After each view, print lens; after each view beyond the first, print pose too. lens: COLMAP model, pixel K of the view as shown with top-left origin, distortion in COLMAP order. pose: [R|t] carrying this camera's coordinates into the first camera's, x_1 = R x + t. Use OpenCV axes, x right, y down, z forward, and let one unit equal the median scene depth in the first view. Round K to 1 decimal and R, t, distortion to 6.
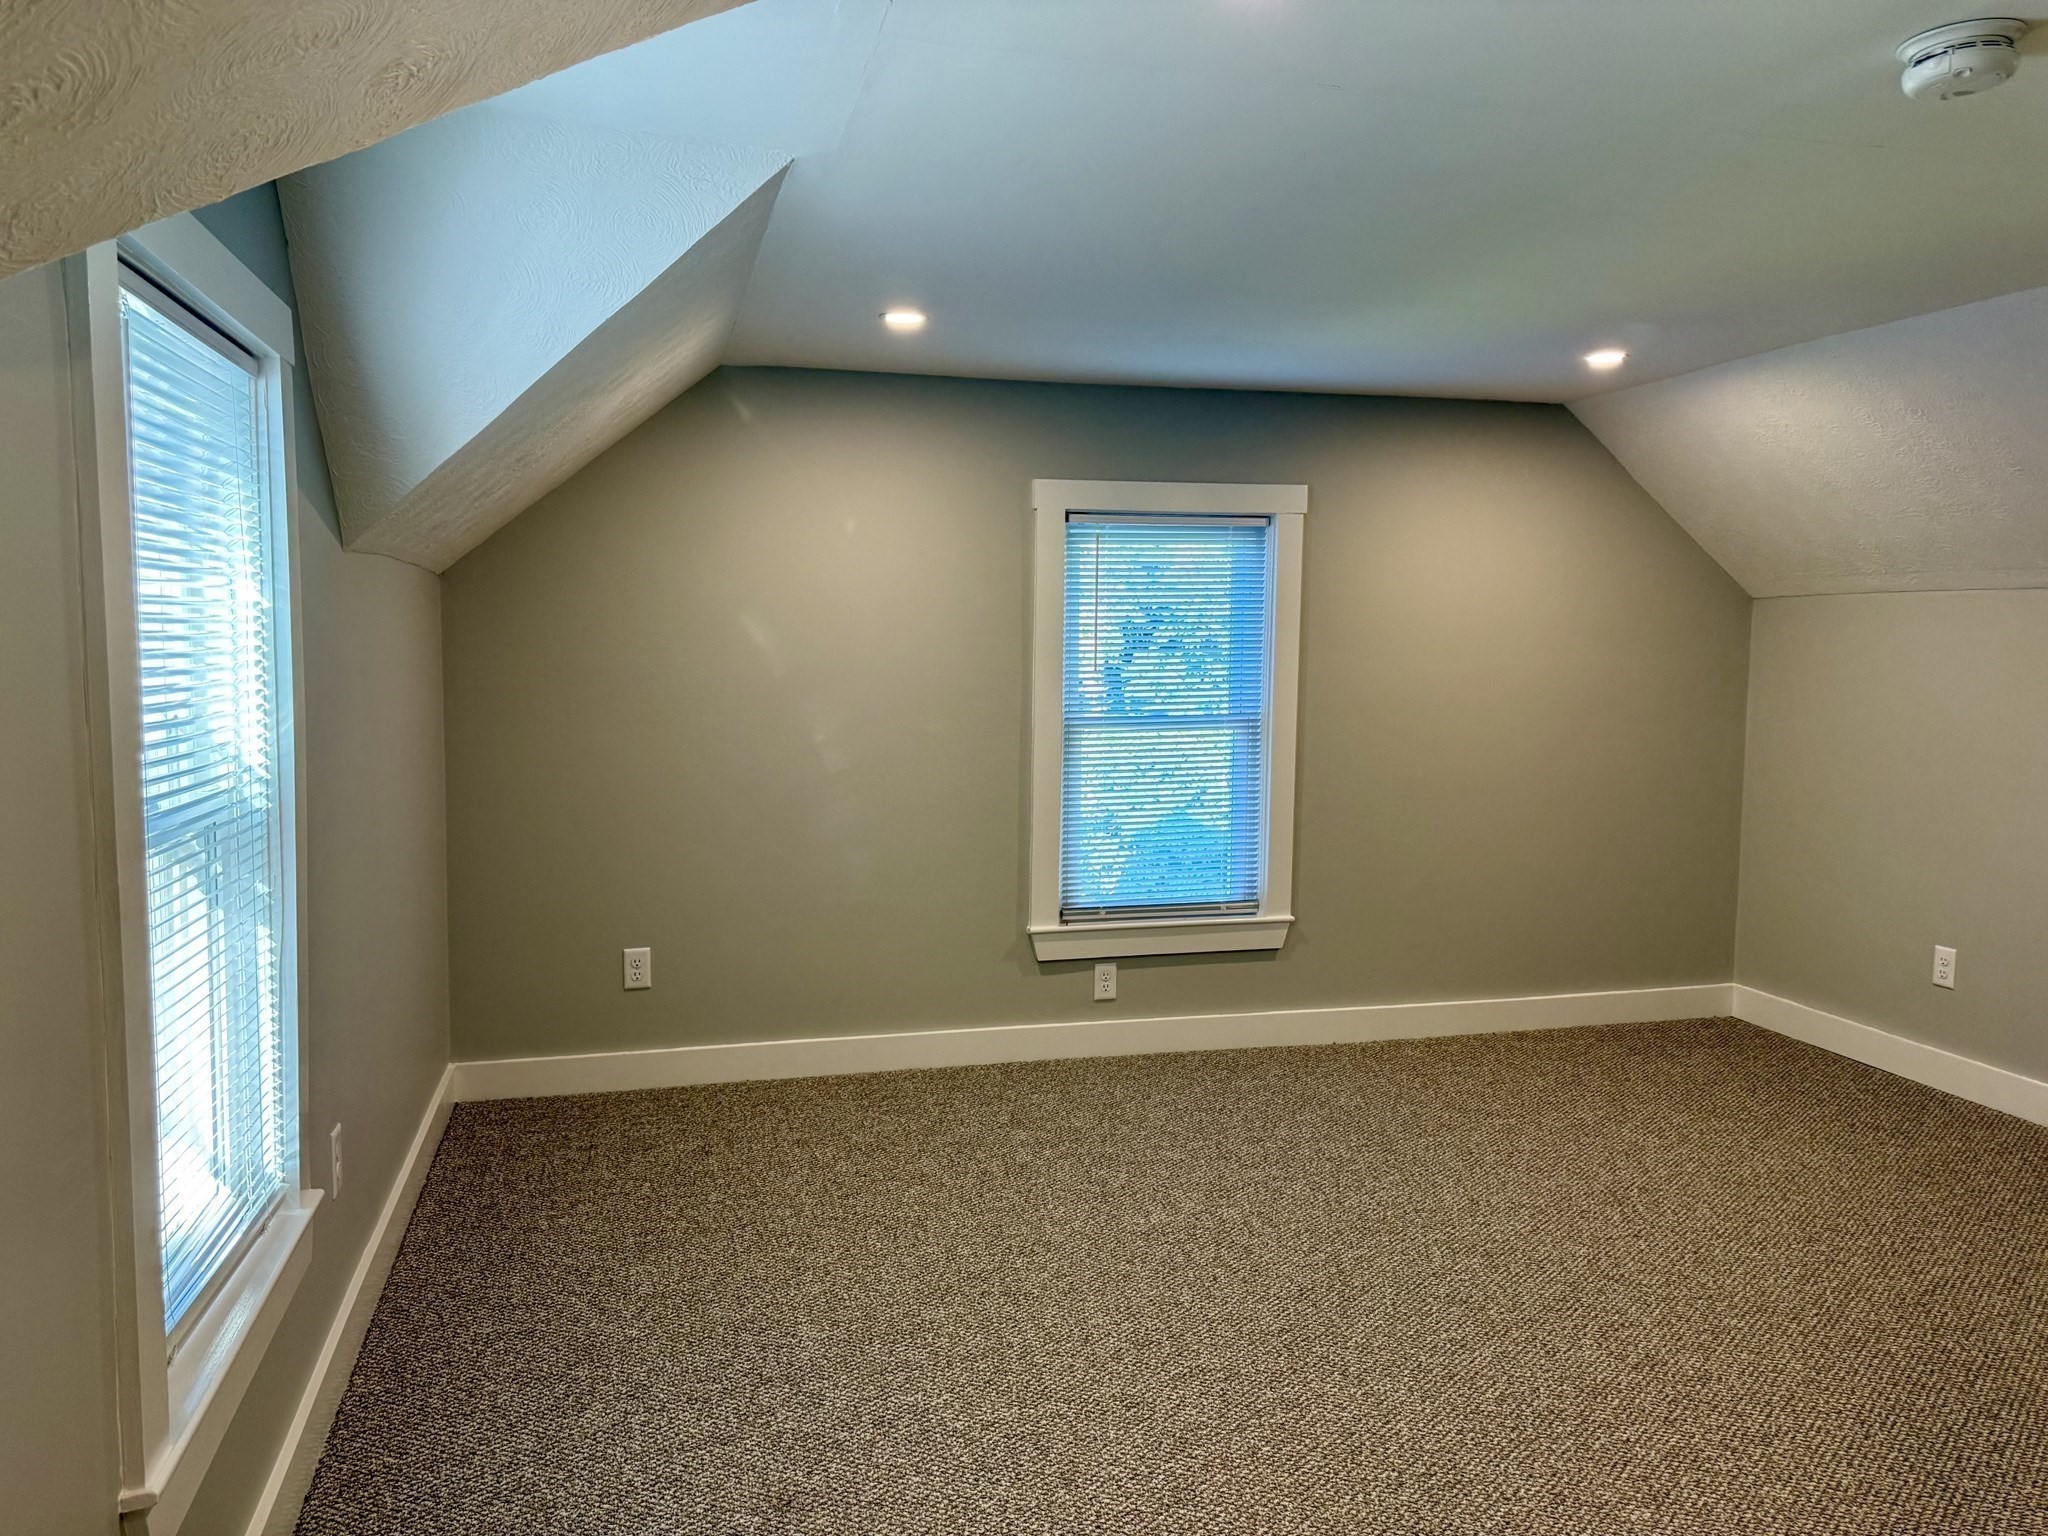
lens RADIAL K [[1432.3, 0, 979.5], [0, 1432.3, 802.6], [0, 0, 1]] dist [0.062630, -0.112954]
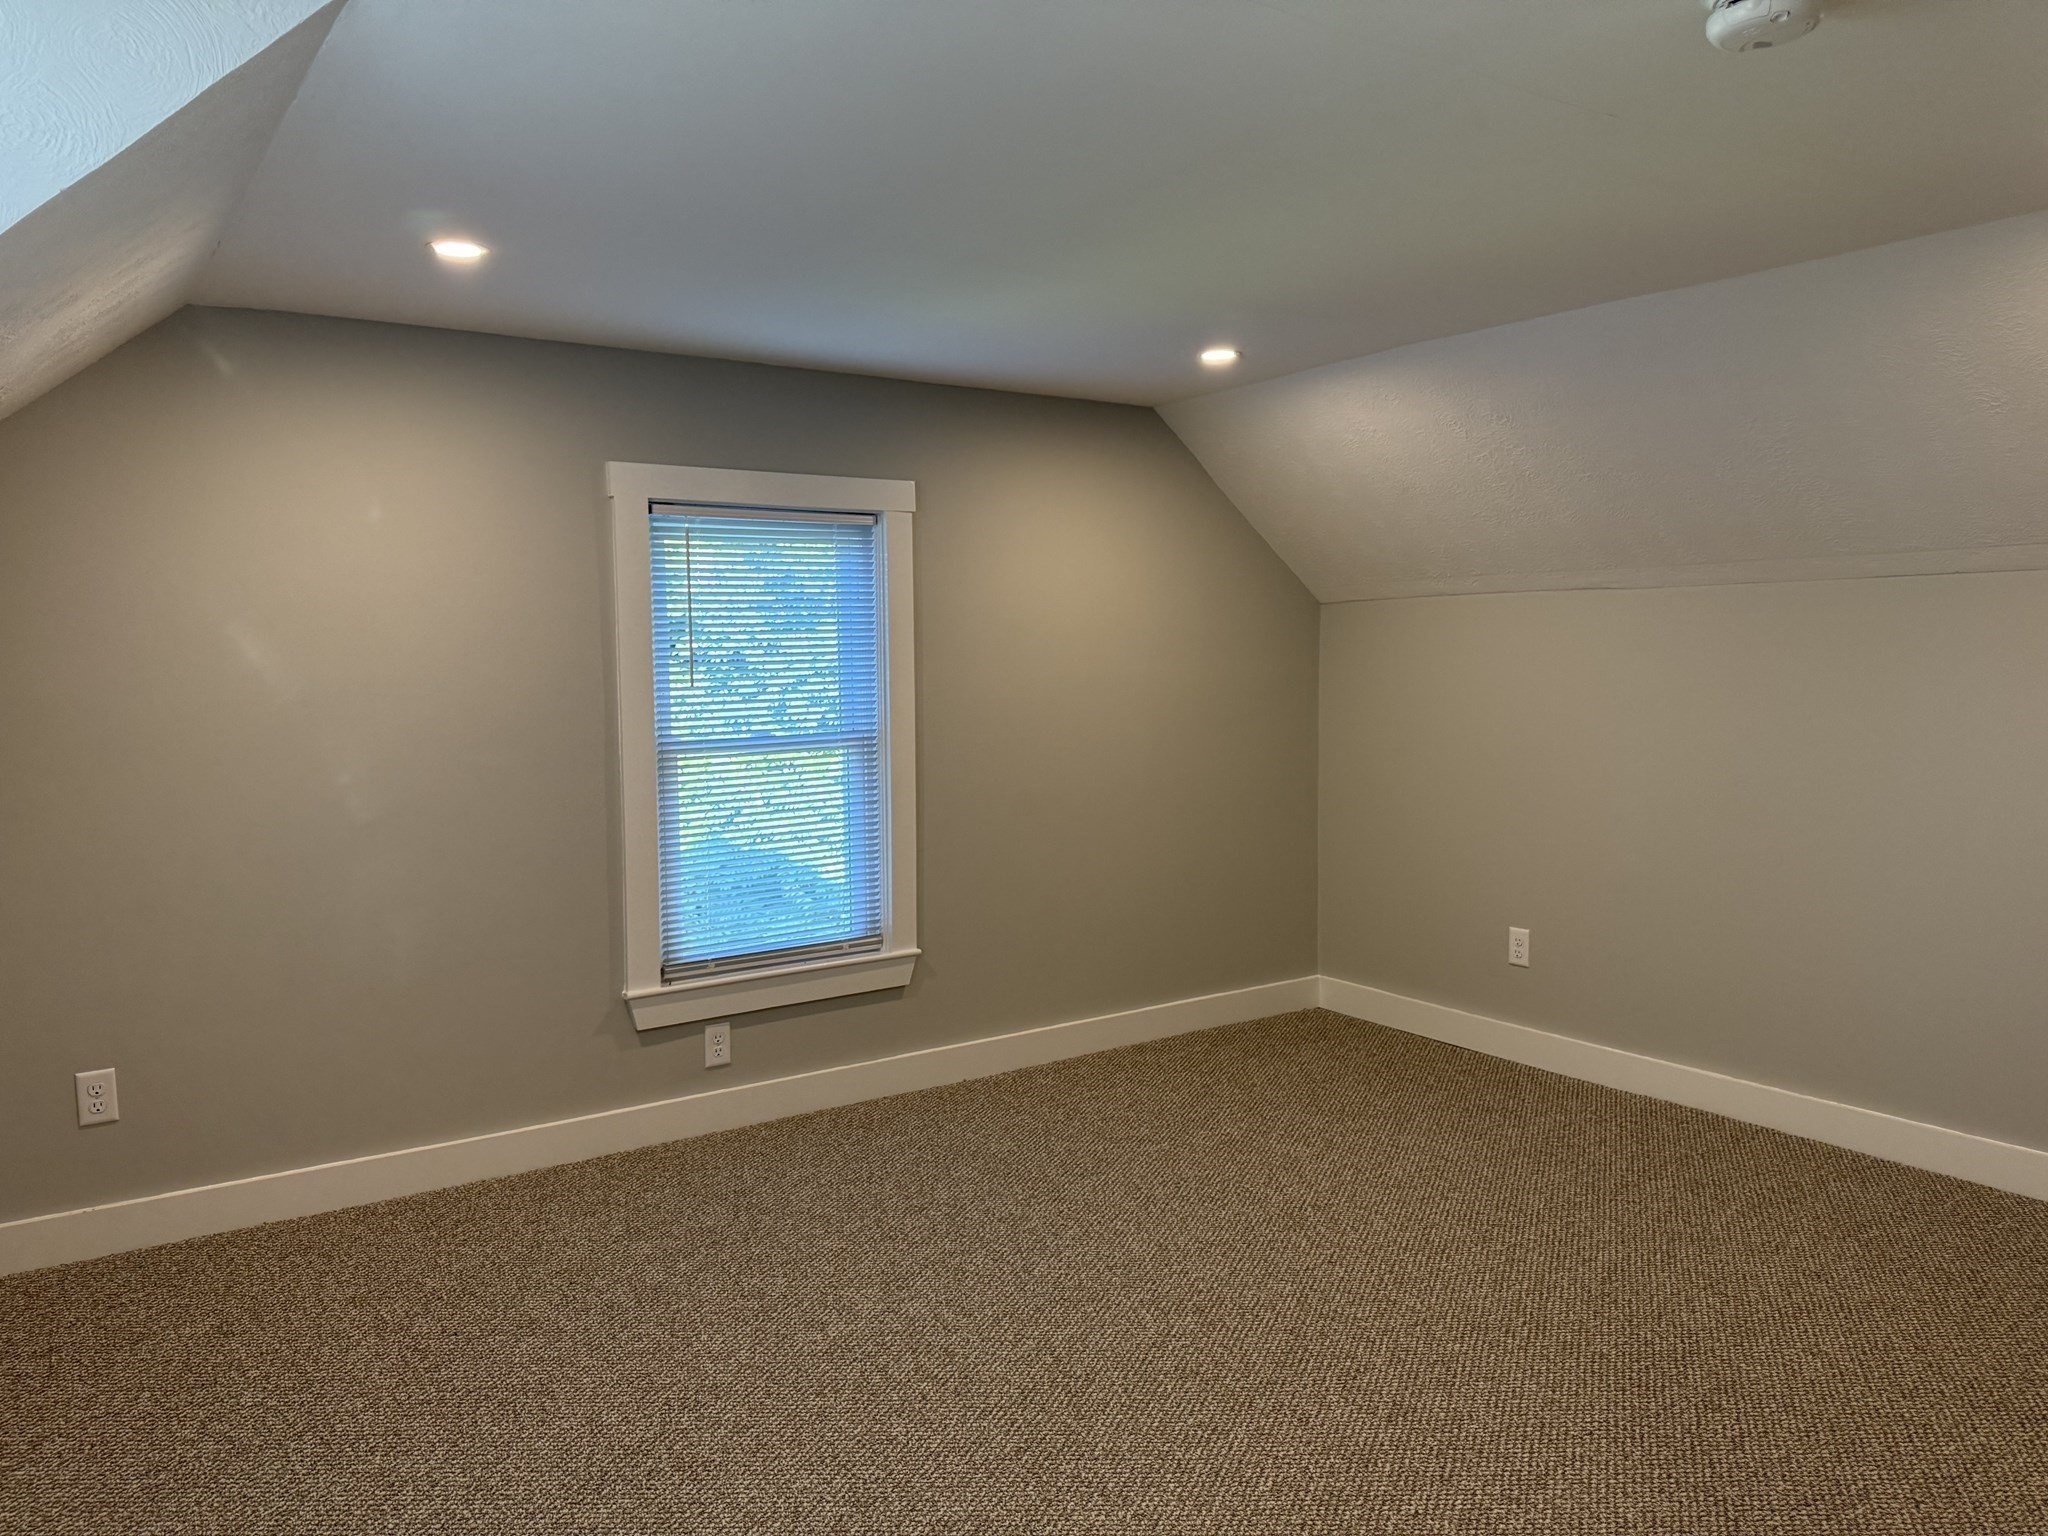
lens RADIAL K [[1432.3, 0, 979.5], [0, 1432.3, 802.6], [0, 0, 1]] dist [0.062630, -0.112954]
pose [[0.936442, -0.053119, 0.346778, -0.060943], [0.056116, 0.998423, 0.001400, -0.014874], [-0.346305, 0.018149, 0.937946, 0.131696]]
